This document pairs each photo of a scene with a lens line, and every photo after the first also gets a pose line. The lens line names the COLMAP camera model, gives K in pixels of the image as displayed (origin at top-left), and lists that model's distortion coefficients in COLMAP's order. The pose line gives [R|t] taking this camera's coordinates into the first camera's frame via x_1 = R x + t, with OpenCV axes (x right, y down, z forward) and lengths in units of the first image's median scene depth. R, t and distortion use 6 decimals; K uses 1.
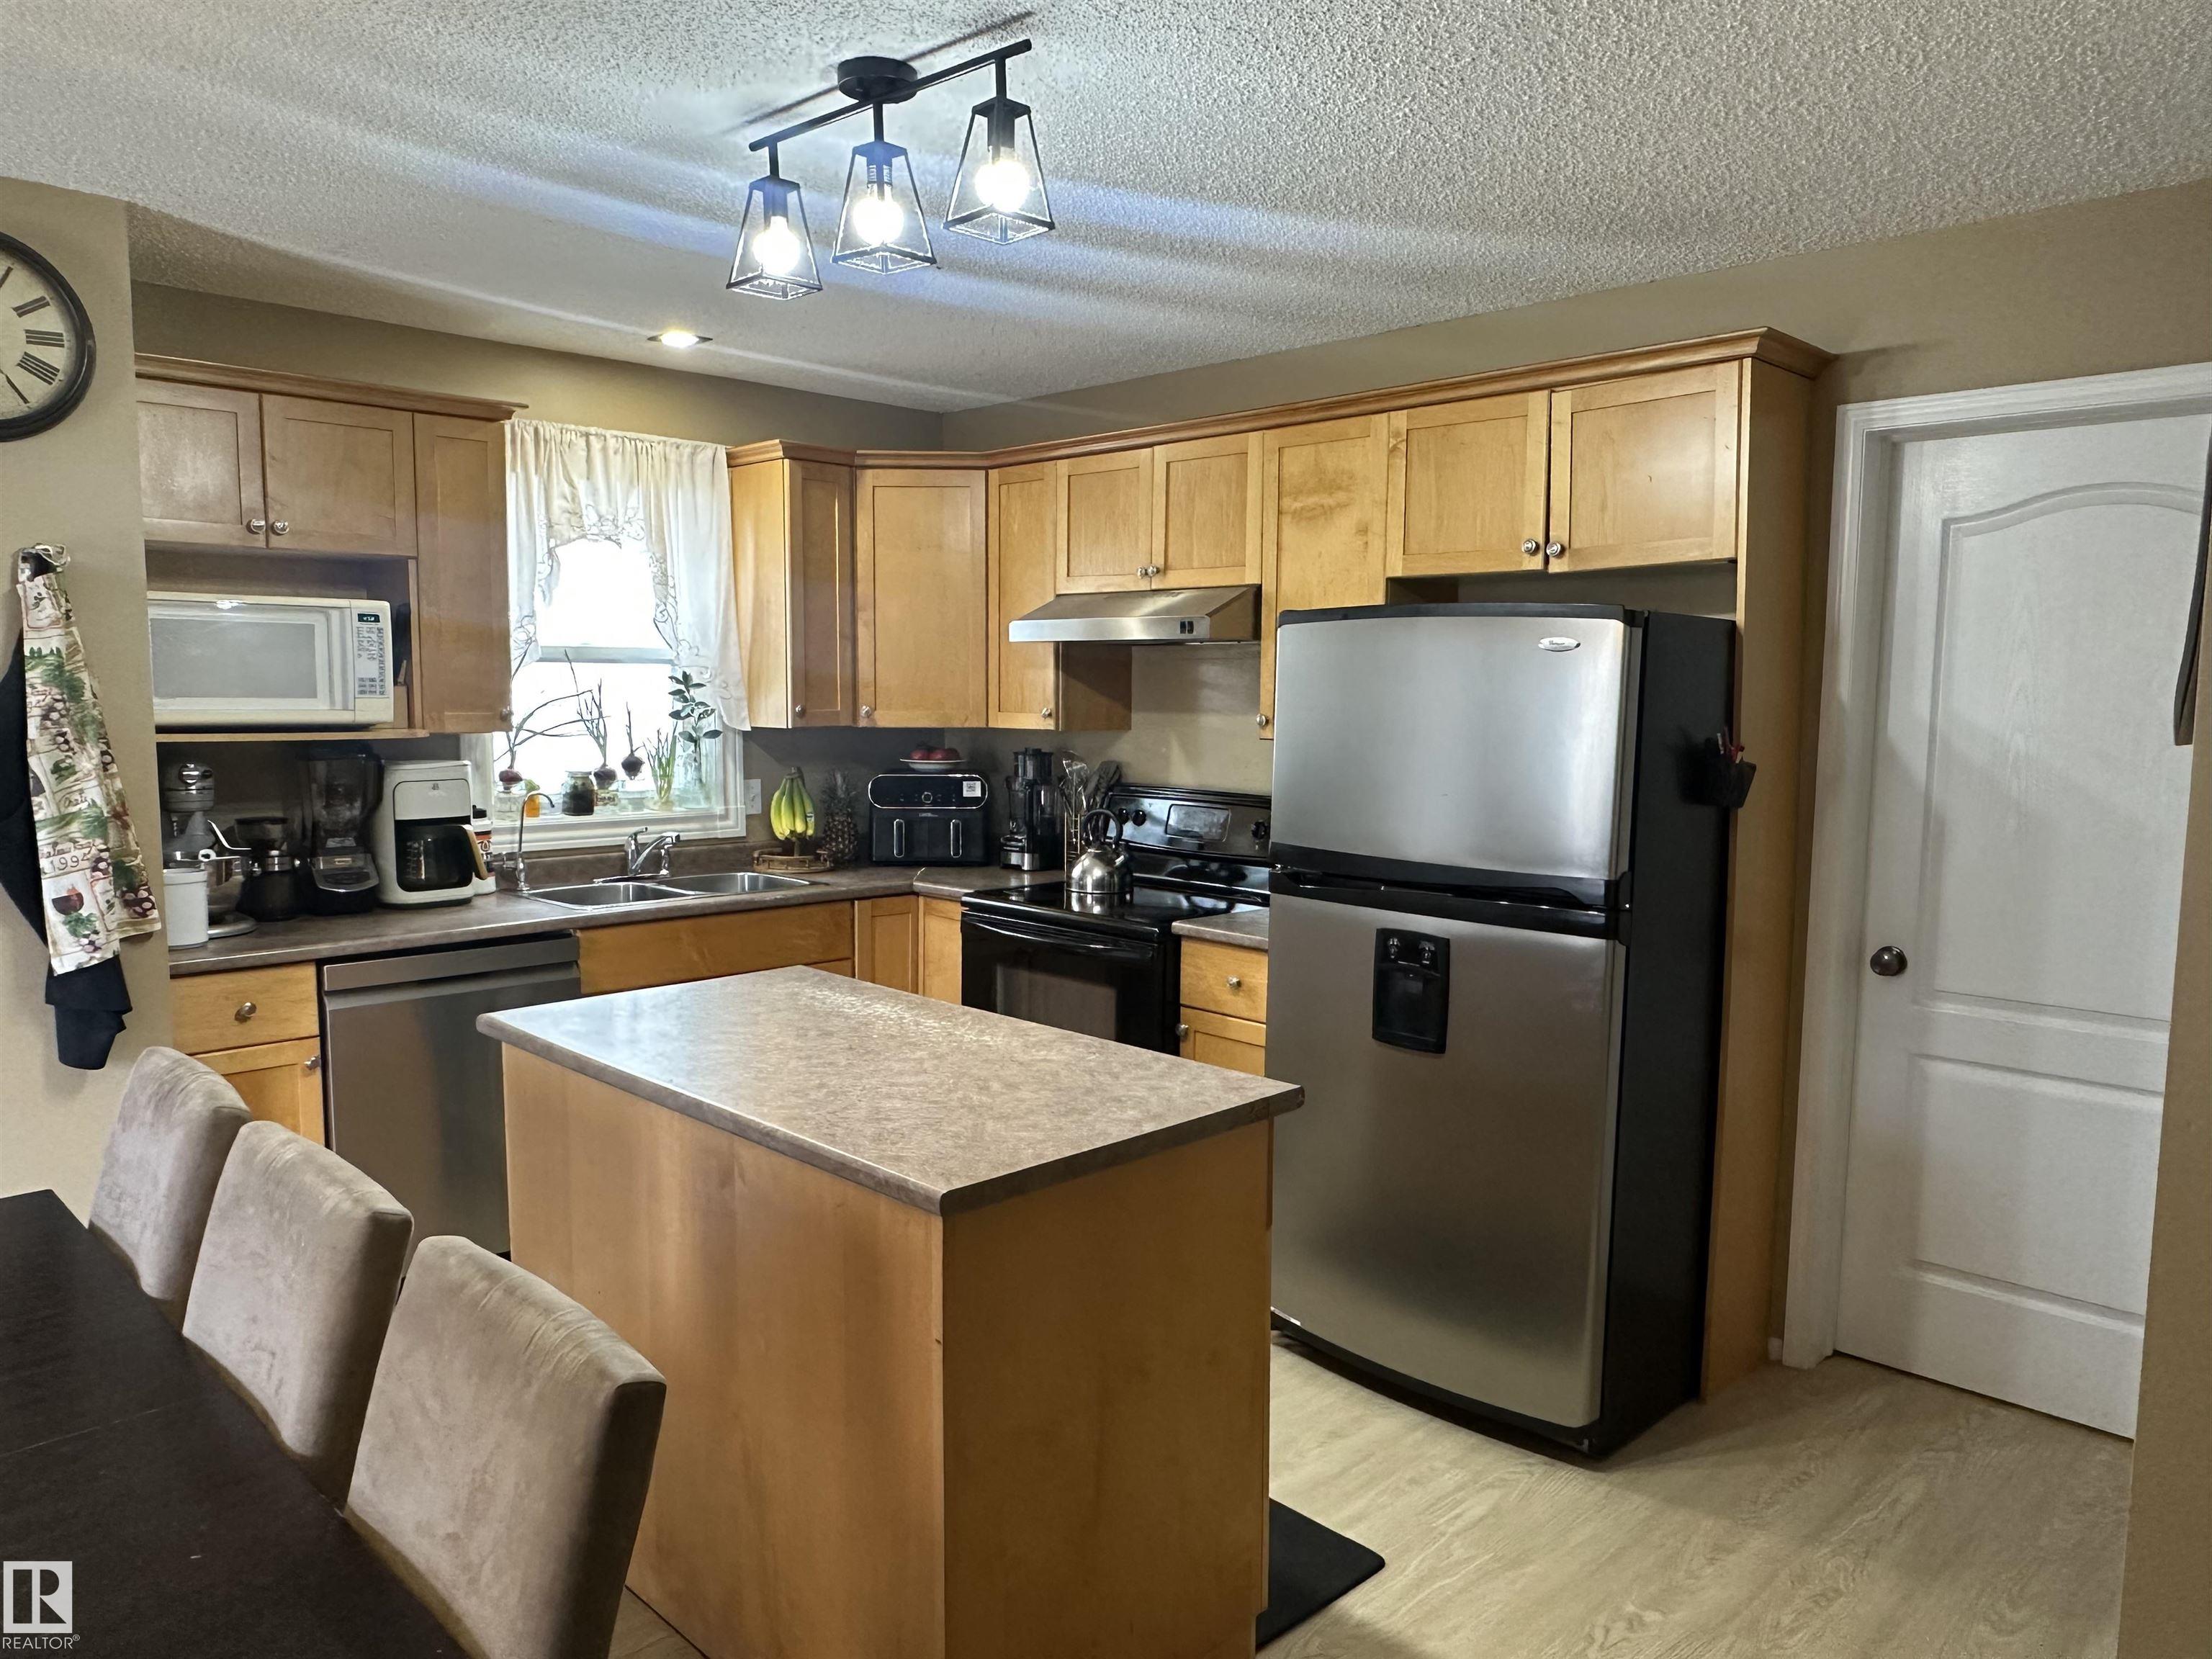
lens RADIAL K [[1504.3, 0, 1086.9], [0, 1504.3, 849.1], [0, 0, 1]] dist [0.002008, -0.003423]
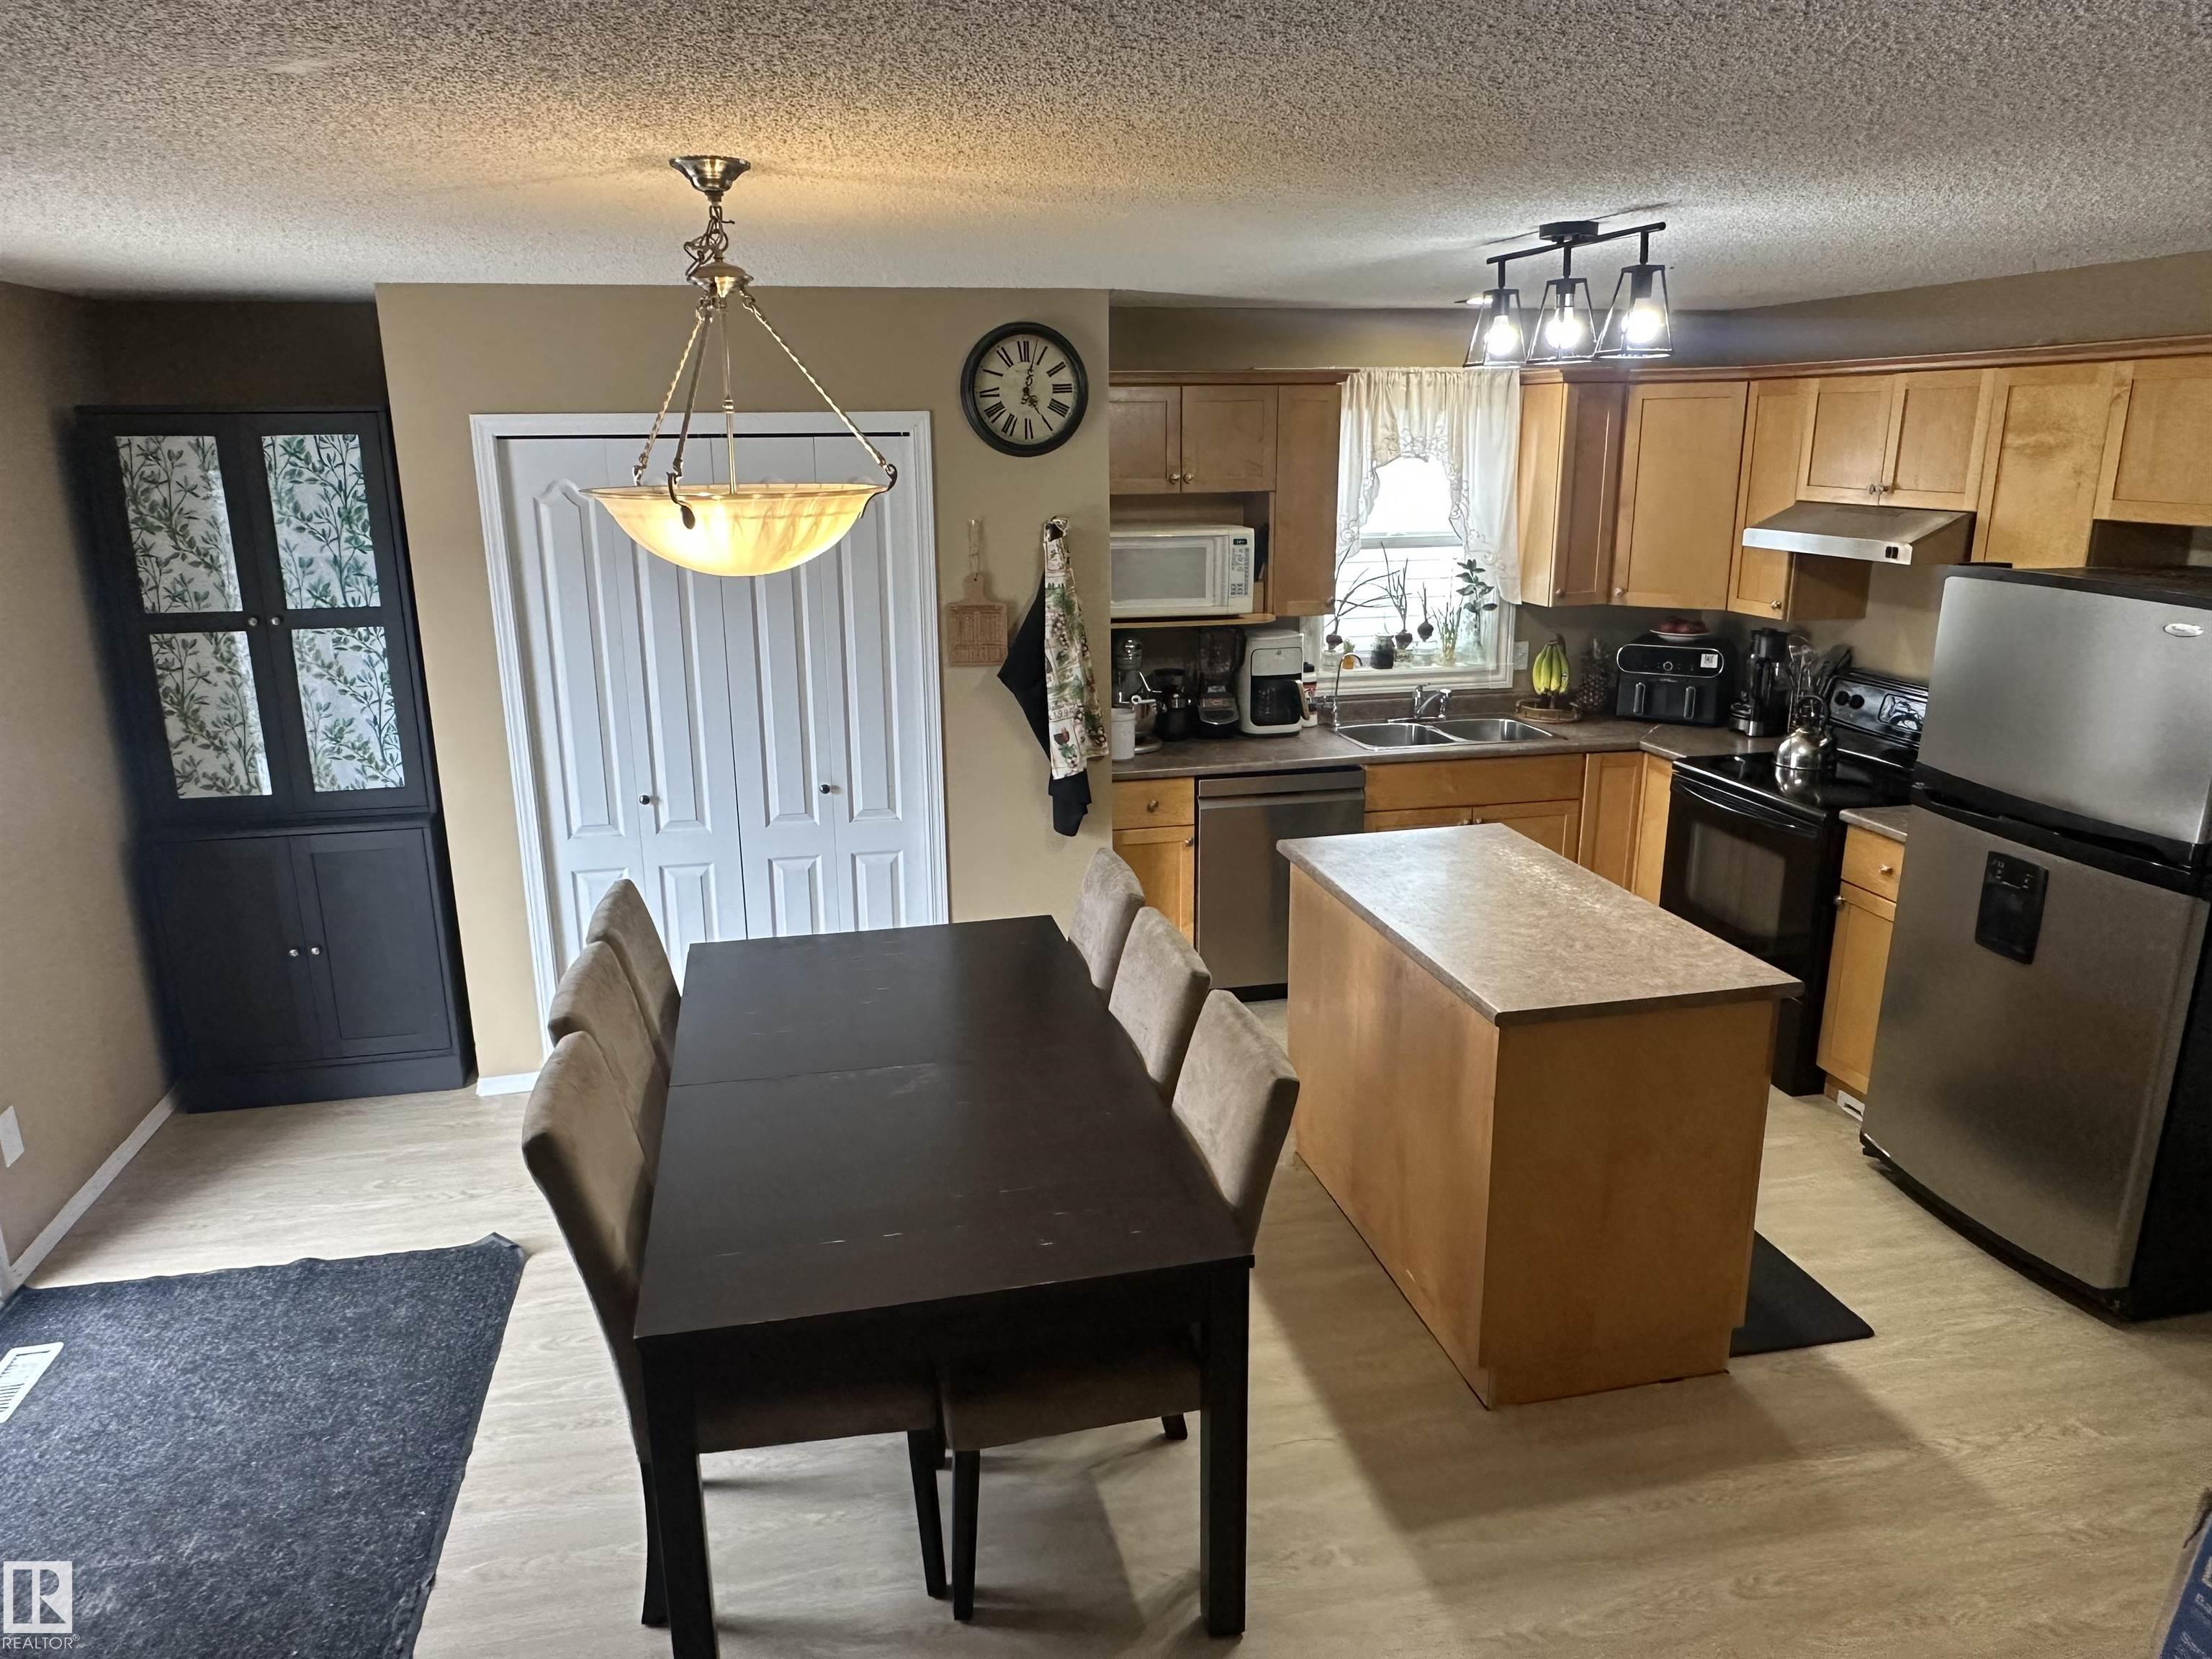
lens RADIAL K [[1451.0, 0, 1098.0], [0, 1451.0, 828.3], [0, 0, 1]] dist [-0.007474, 0.006094]
pose [[0.845409, 0.121225, -0.520182, 0.187457], [-0.039682, 0.985467, 0.165165, -0.121650], [0.532644, -0.118990, 0.837933, -0.308836]]
